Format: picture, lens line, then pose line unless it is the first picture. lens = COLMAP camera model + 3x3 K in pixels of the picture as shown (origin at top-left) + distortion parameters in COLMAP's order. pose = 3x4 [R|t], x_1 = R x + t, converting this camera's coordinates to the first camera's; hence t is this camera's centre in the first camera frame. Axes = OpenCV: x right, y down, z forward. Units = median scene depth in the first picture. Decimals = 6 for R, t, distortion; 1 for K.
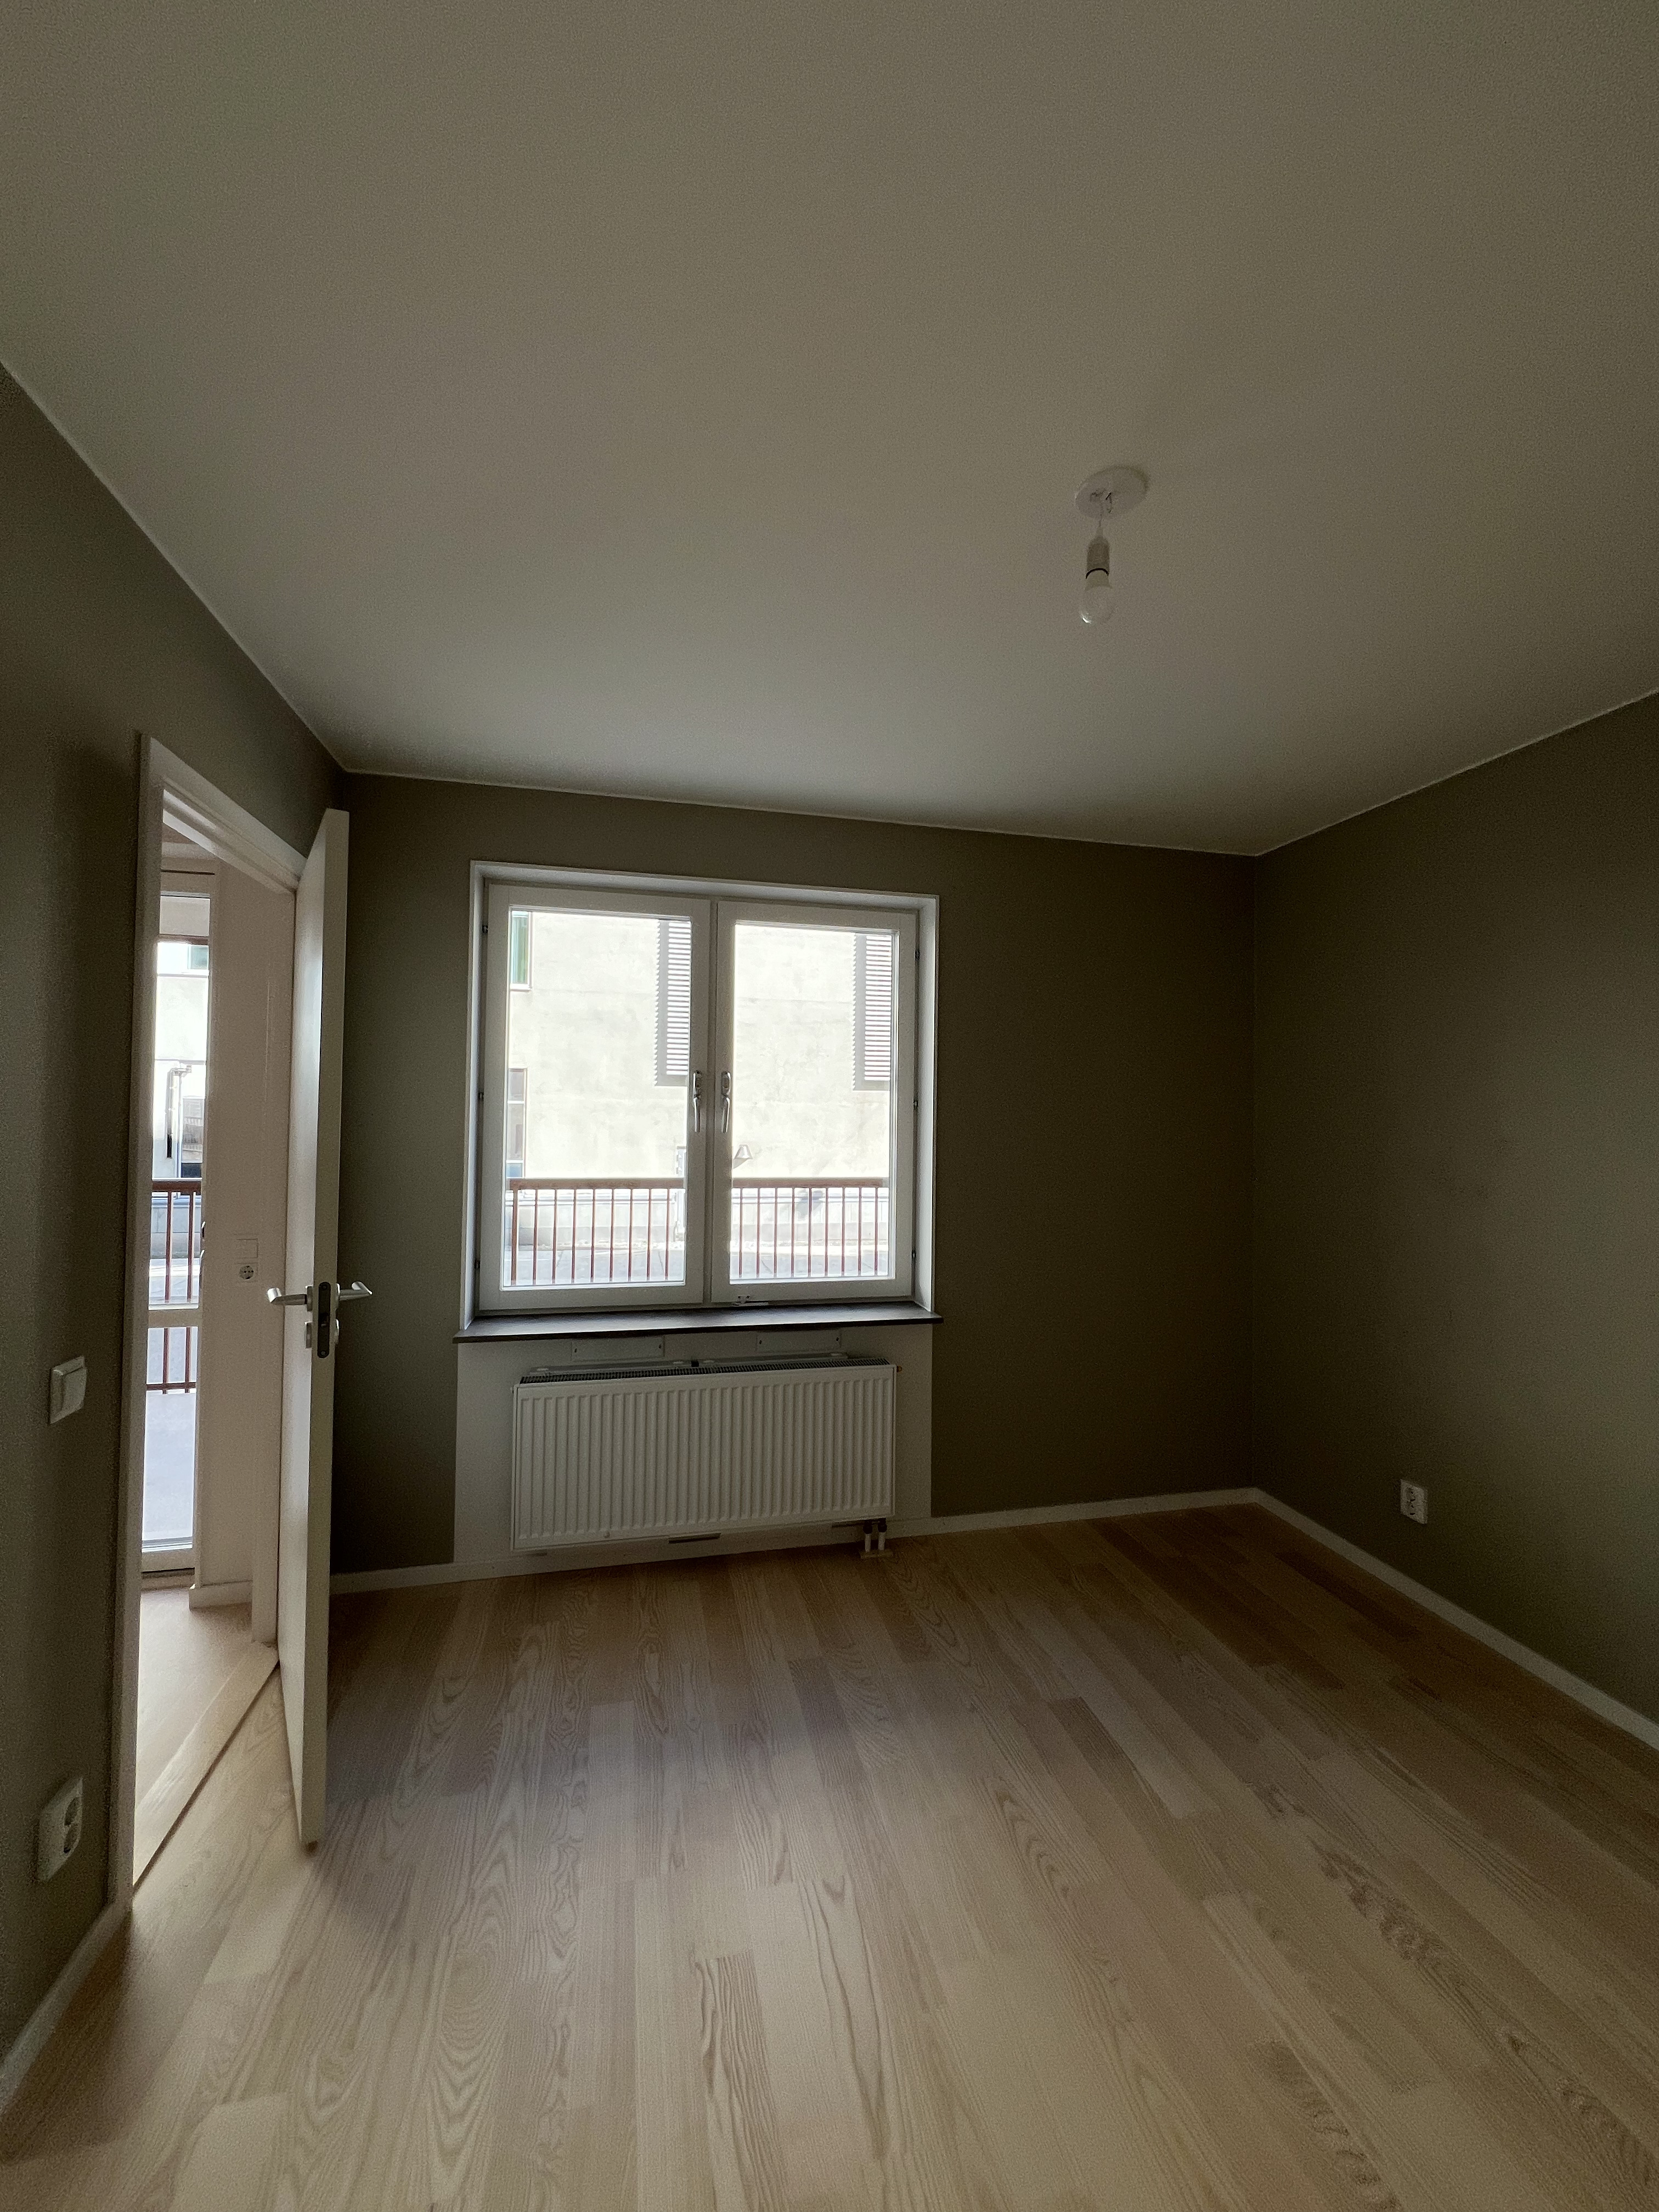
lens RADIAL K [[878.4, 0, 826.7], [0, 878.4, 1115.0], [0, 0, 1]] dist [0.002514, 0.000956]
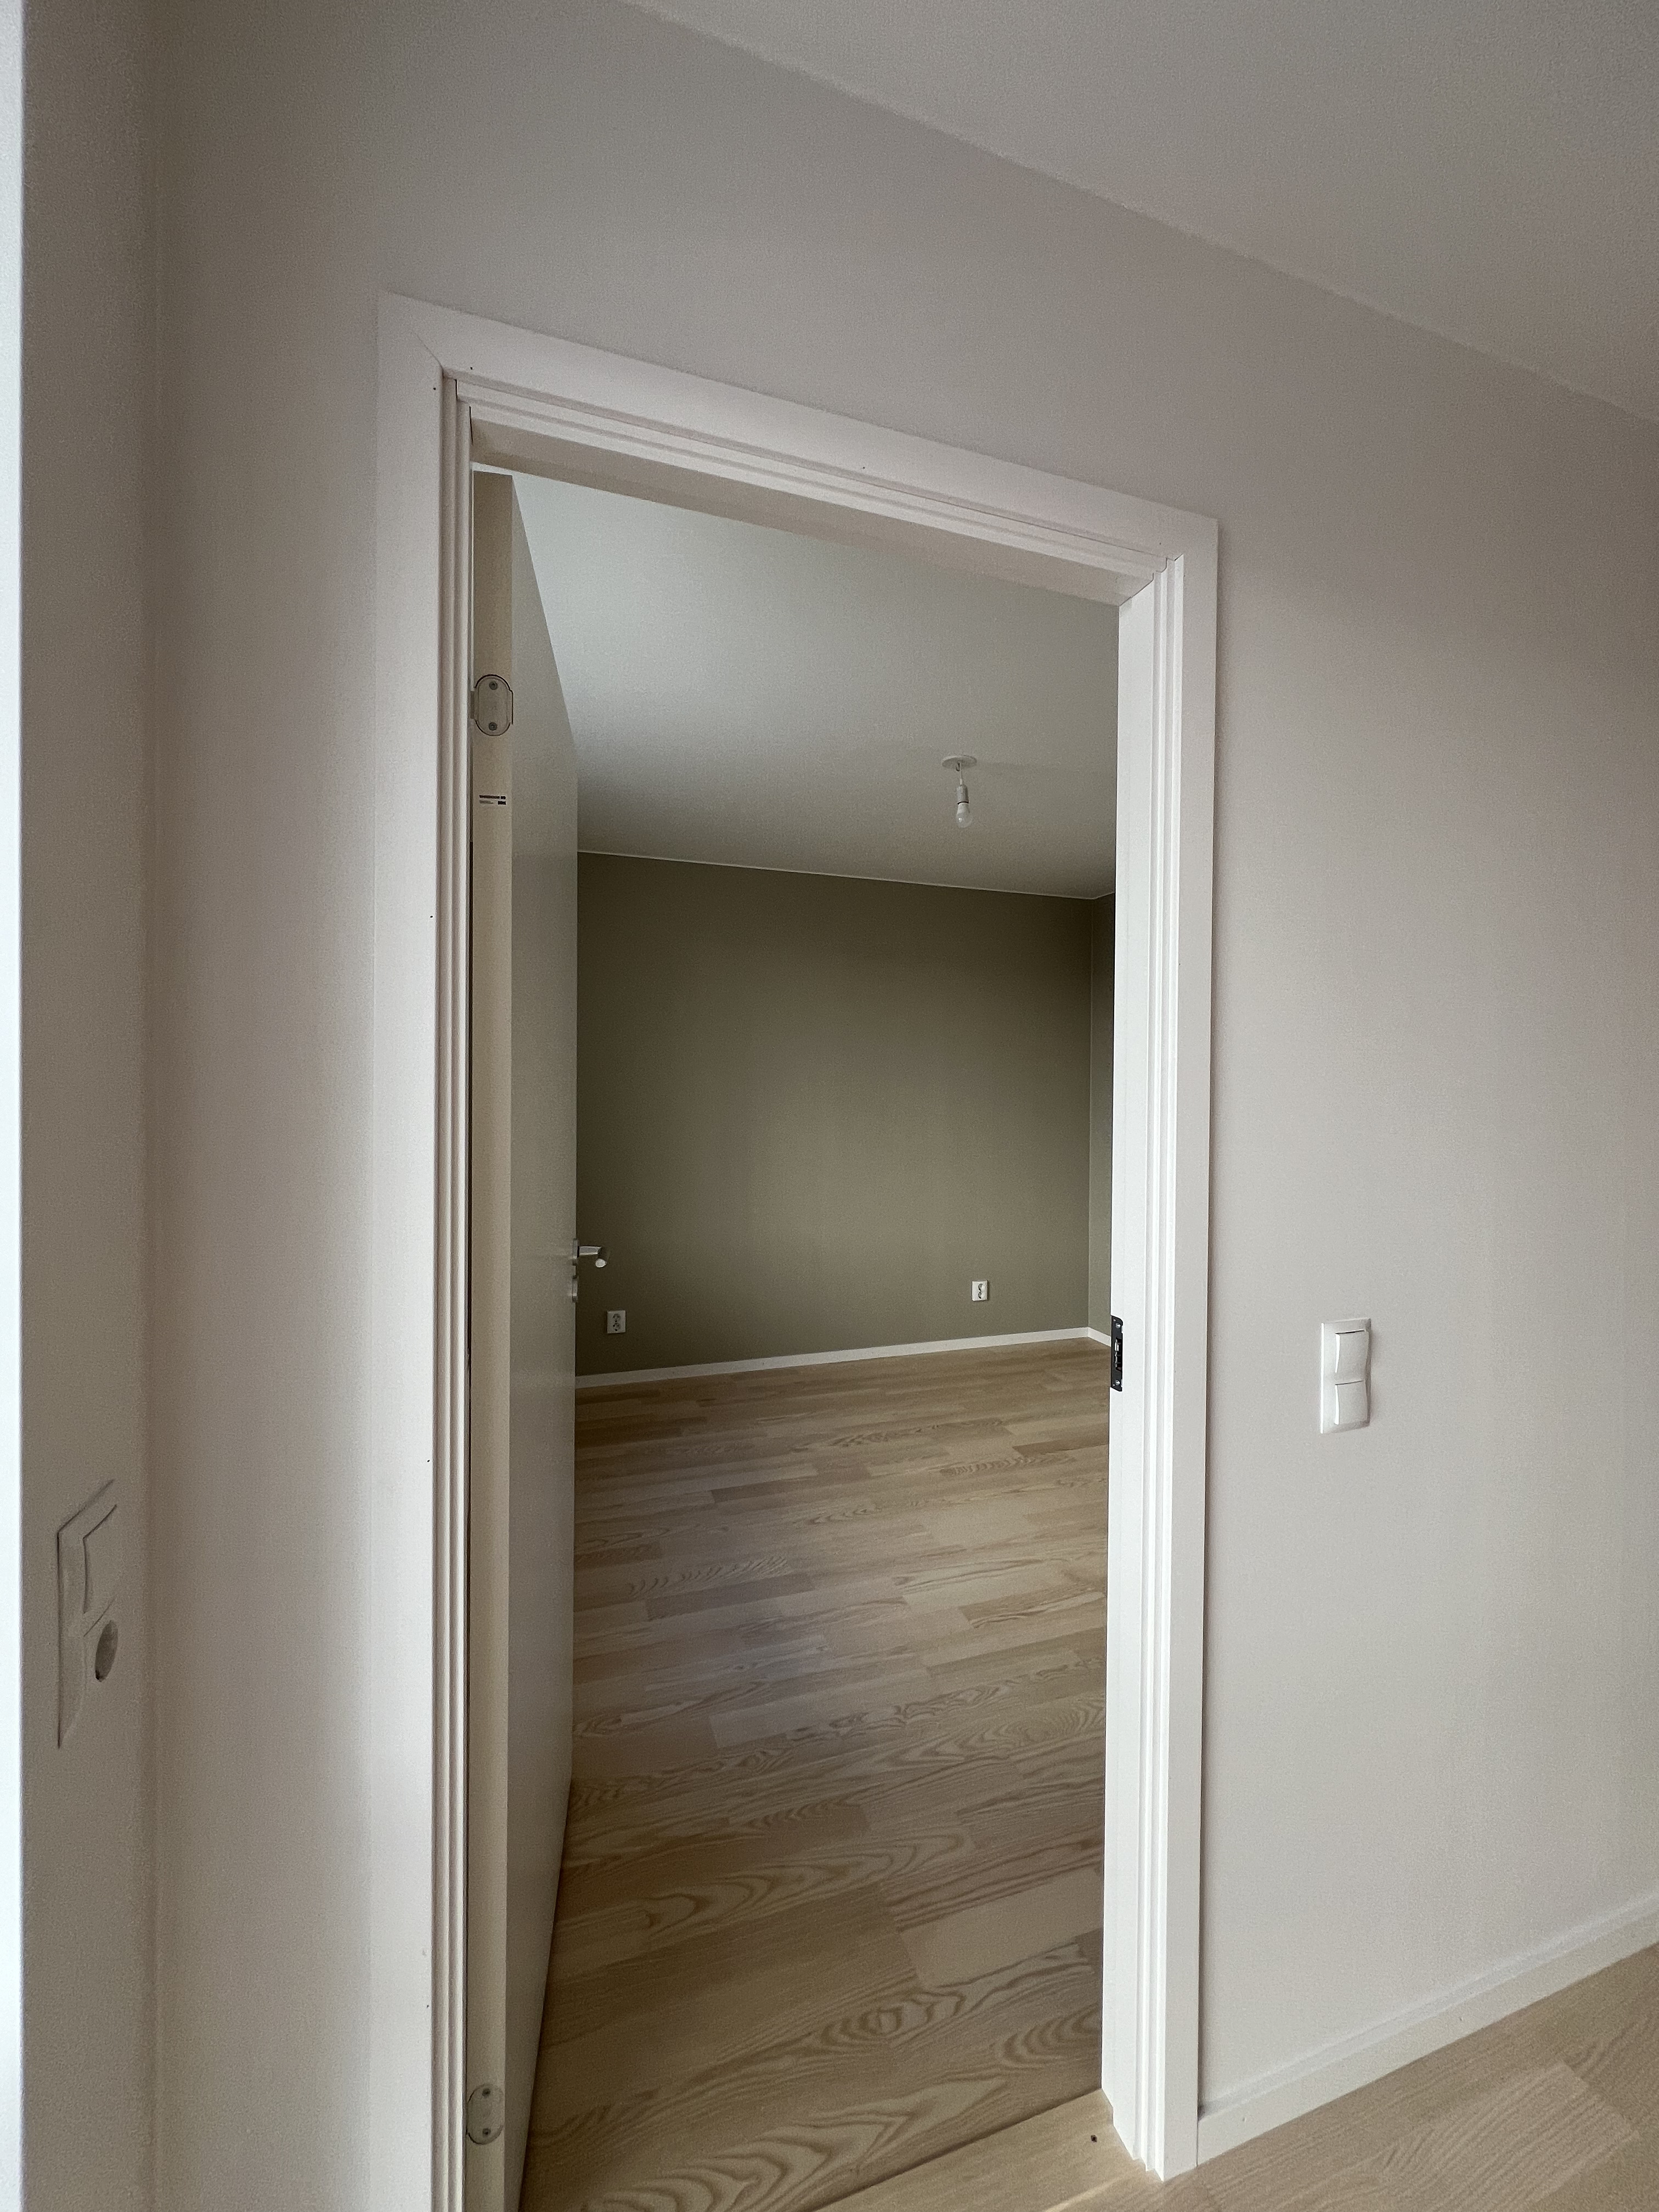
lens RADIAL K [[878.4, 0, 838.5], [0, 878.4, 1098.2], [0, 0, 1]] dist [0.002514, 0.000956]
pose [[-0.098407, -0.025222, 0.994827, -1.251988], [-0.004563, 0.999680, 0.024894, 0.012629], [-0.995136, -0.002090, -0.098491, 1.079969]]
